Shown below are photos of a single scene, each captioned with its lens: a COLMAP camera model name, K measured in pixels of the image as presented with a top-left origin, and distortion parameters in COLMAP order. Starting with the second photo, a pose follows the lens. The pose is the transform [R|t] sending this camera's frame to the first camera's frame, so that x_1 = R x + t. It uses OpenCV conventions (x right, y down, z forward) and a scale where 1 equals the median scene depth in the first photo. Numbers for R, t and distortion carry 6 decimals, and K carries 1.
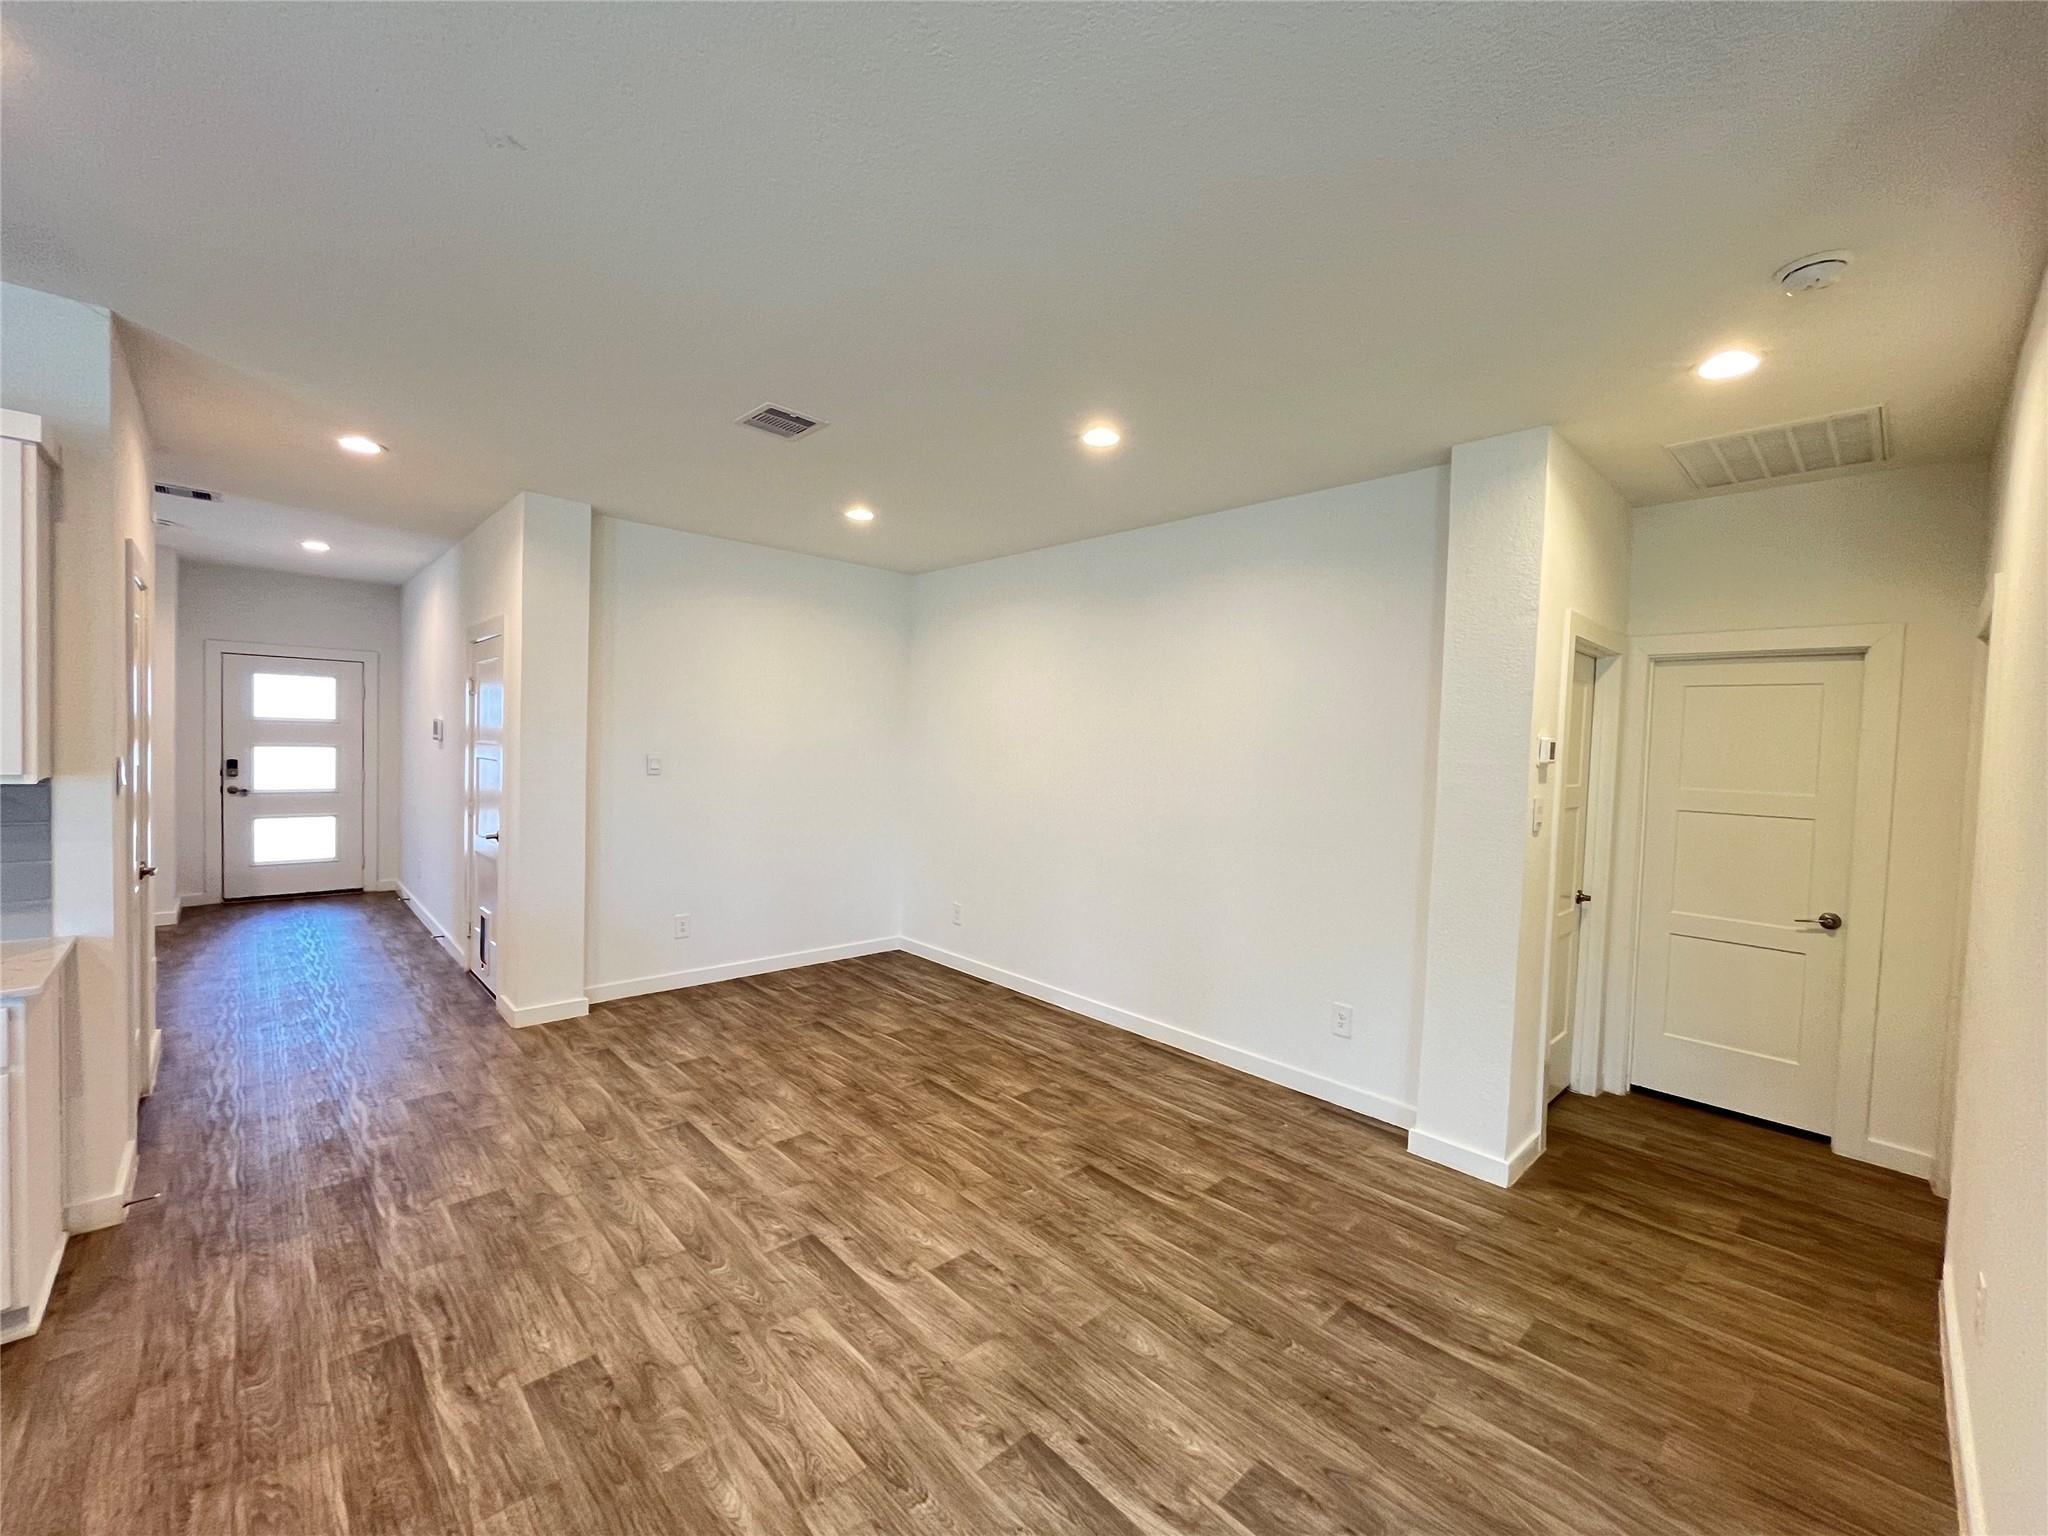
lens RADIAL K [[841.4, 0, 1024.0], [0, 841.4, 768.0], [0, 0, 1]] dist [-0.003560, -0.000187]
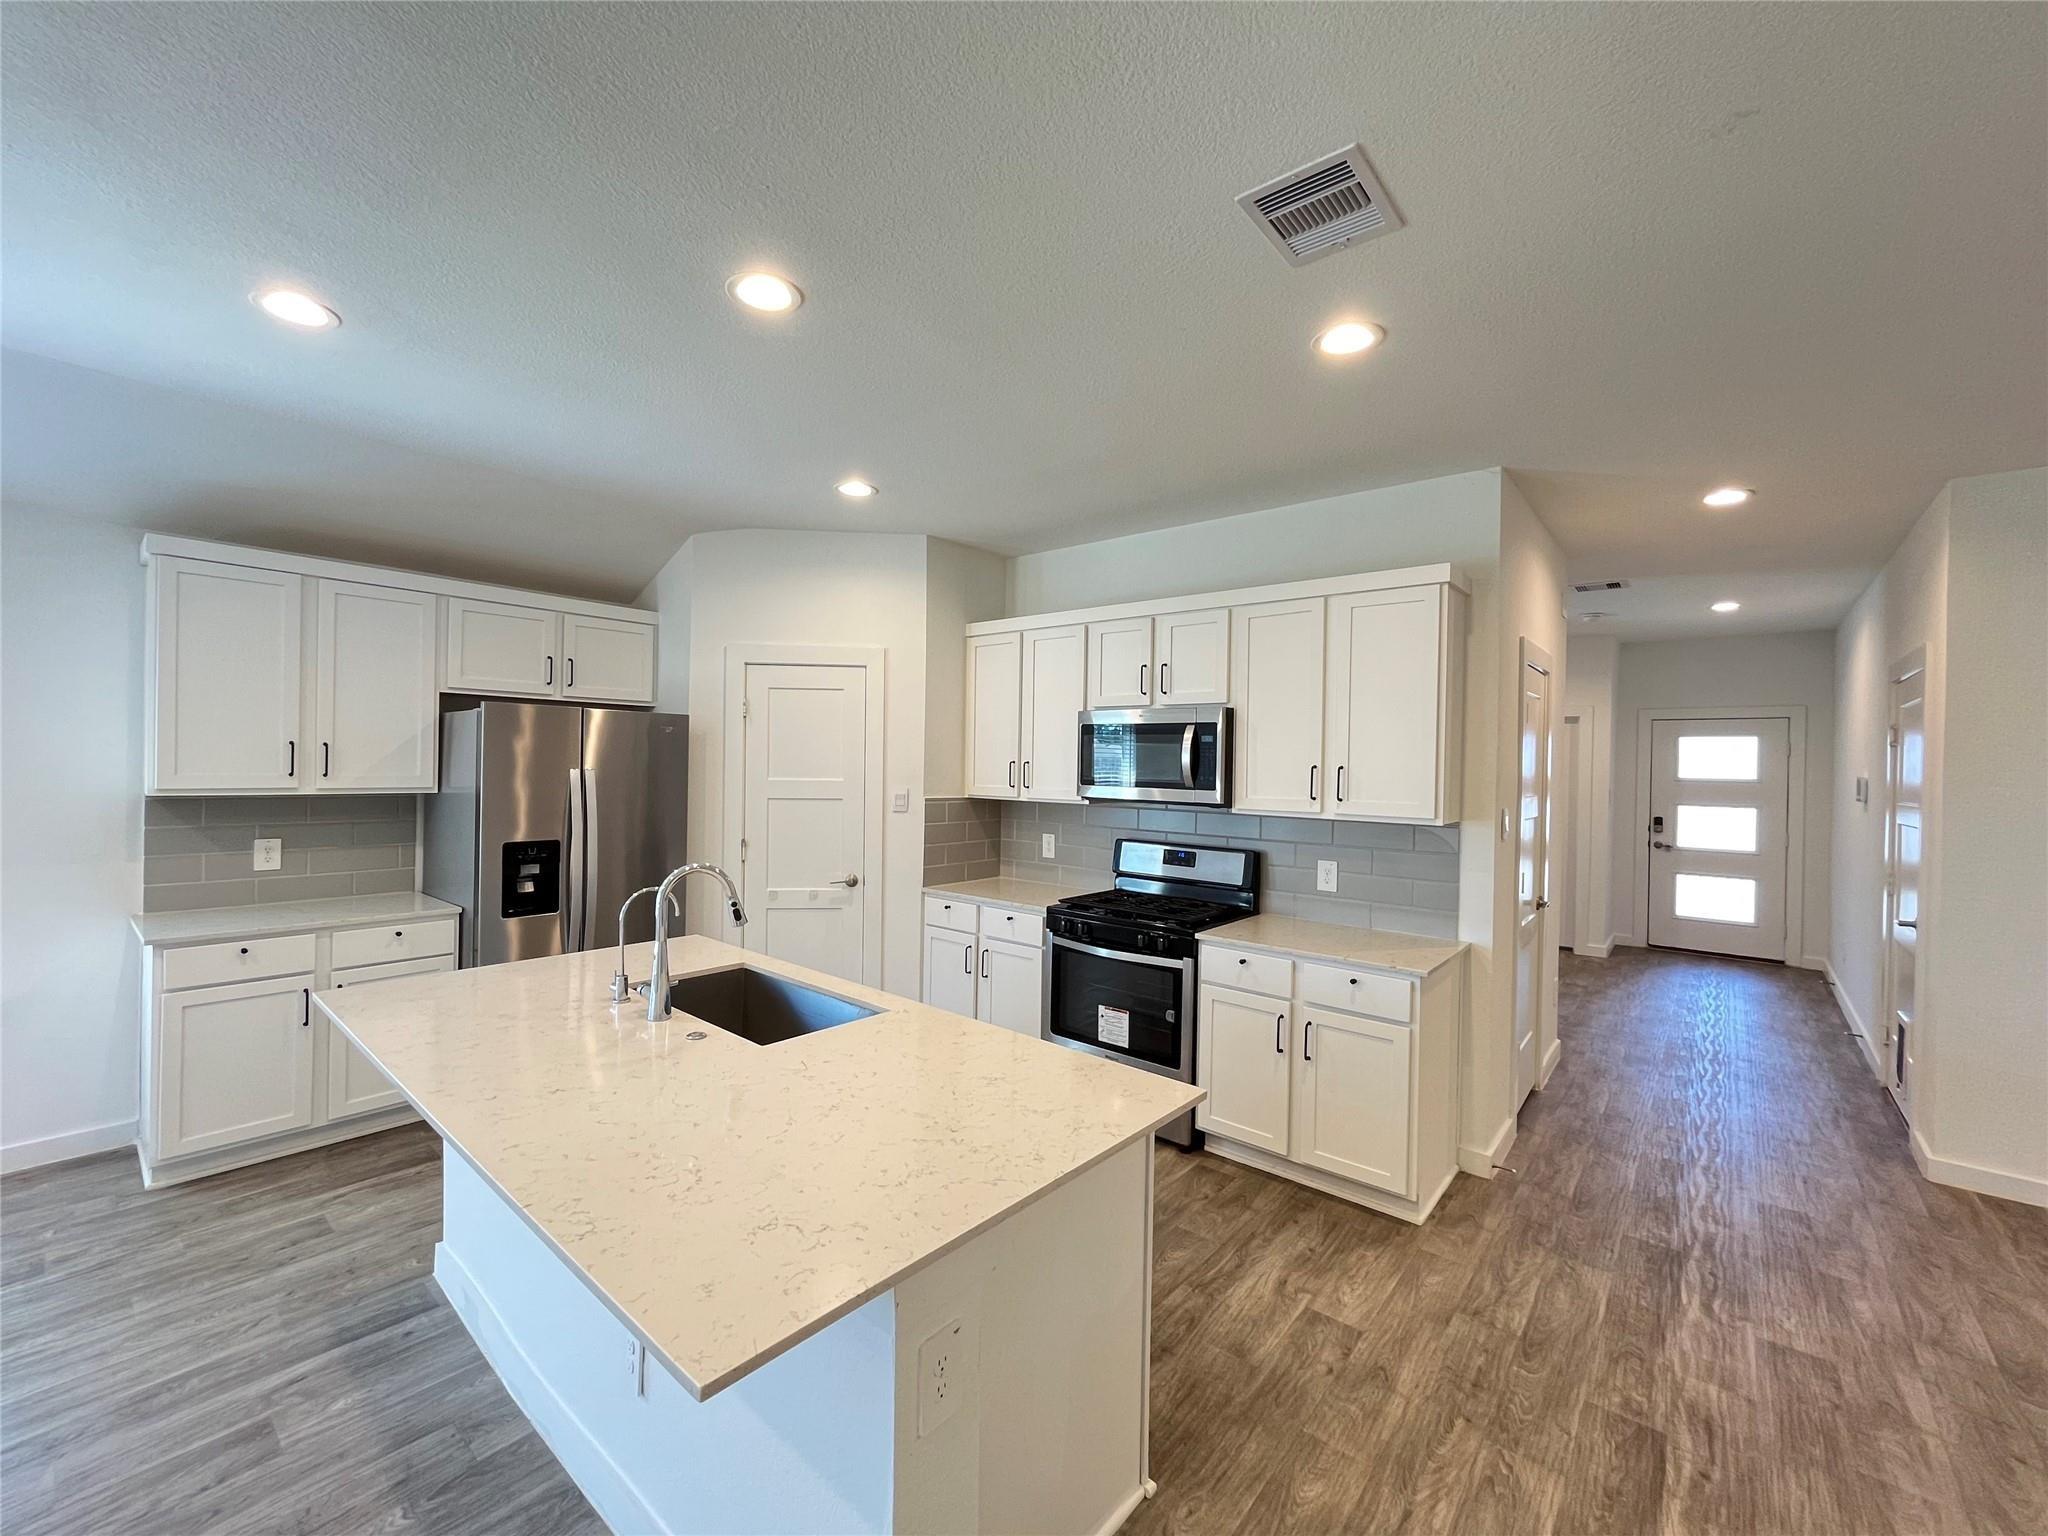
lens RADIAL K [[841.4, 0, 1024.0], [0, 841.4, 768.0], [0, 0, 1]] dist [-0.003560, -0.000187]
pose [[0.100438, -0.024938, -0.994631, 0.099657], [-0.049449, 0.998325, -0.030024, -0.000294], [0.993714, 0.052199, 0.099036, 0.120127]]
